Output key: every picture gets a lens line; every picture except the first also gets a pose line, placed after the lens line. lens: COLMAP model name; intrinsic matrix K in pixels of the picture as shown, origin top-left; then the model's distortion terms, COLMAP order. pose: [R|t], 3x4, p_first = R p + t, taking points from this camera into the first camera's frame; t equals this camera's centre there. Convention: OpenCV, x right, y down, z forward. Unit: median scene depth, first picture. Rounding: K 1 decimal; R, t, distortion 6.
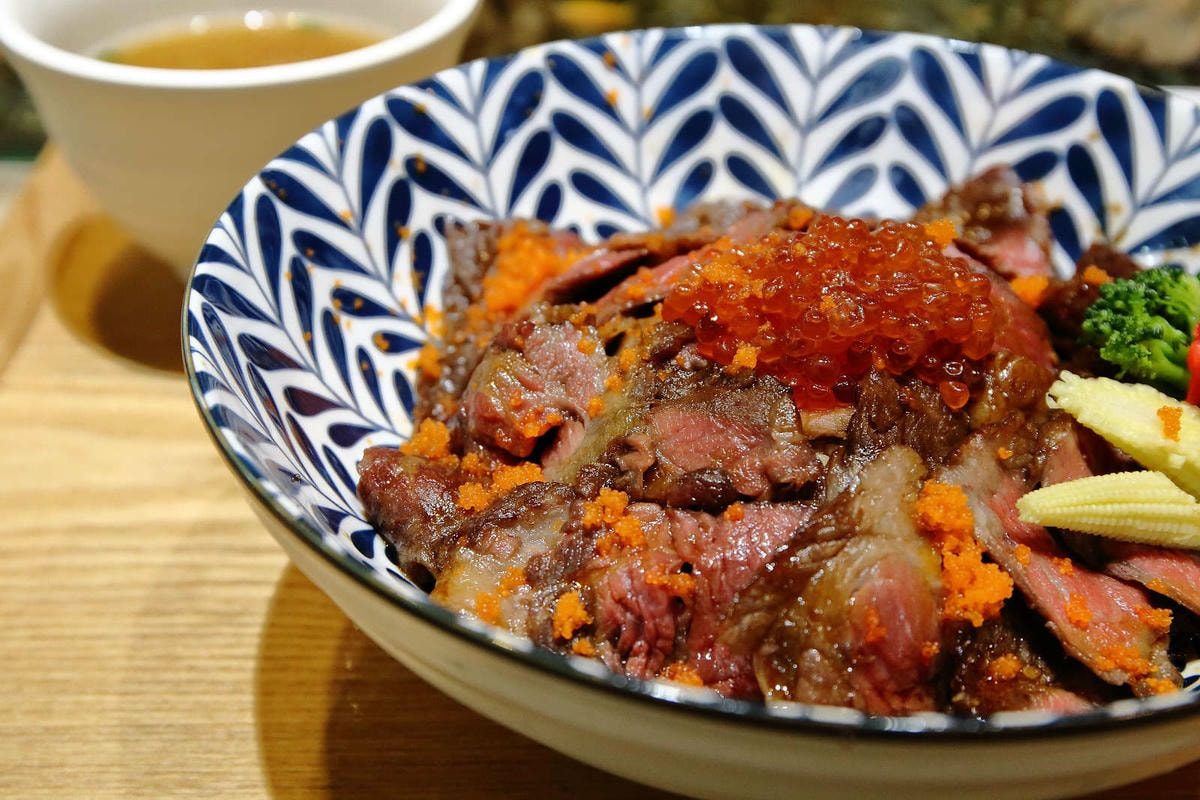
lens RADIAL K [[1663.9, 0, 600.0], [0, 1663.9, 400.0], [0, 0, 1]] dist [-0.003658, -0.051716]
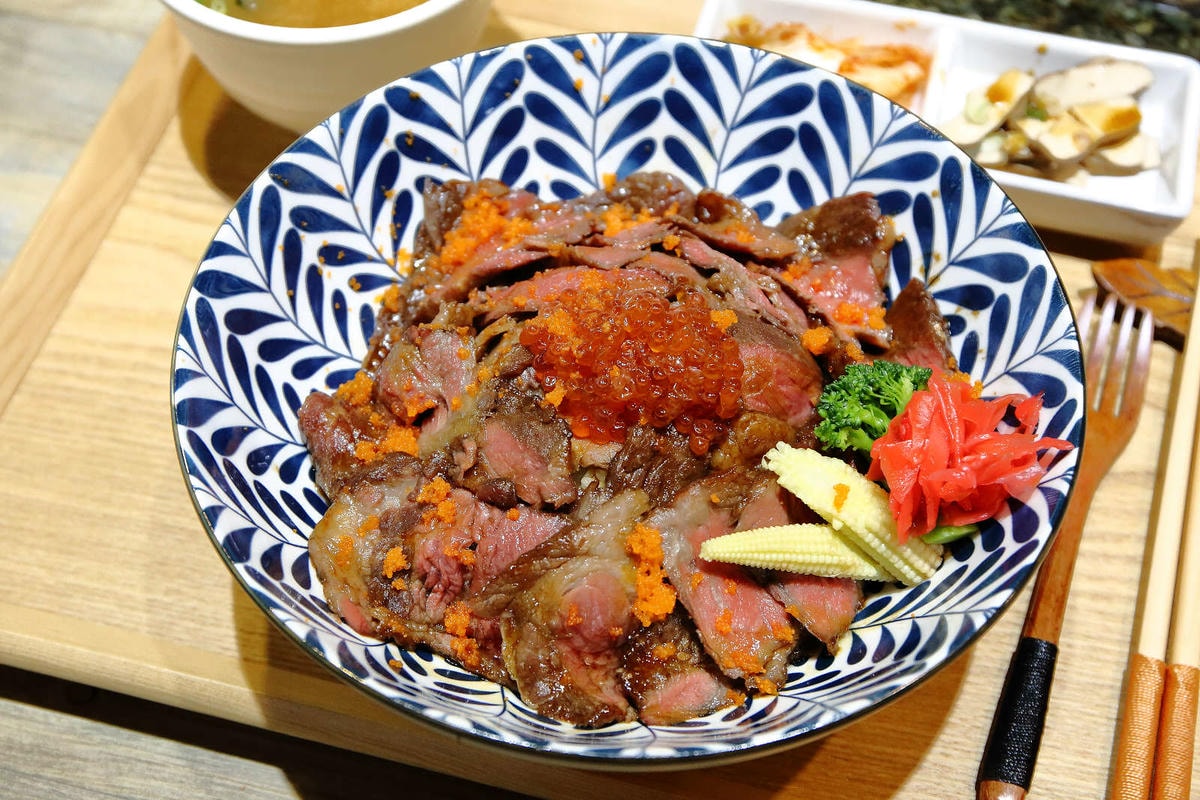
lens RADIAL K [[1663.9, 0, 600.0], [0, 1663.9, 400.0], [0, 0, 1]] dist [-0.003658, -0.051716]
pose [[0.973843, 0.181808, -0.136294, 0.285505], [-0.131539, 0.940175, 0.314274, -0.425046], [0.185278, -0.288126, 0.939497, -0.300112]]
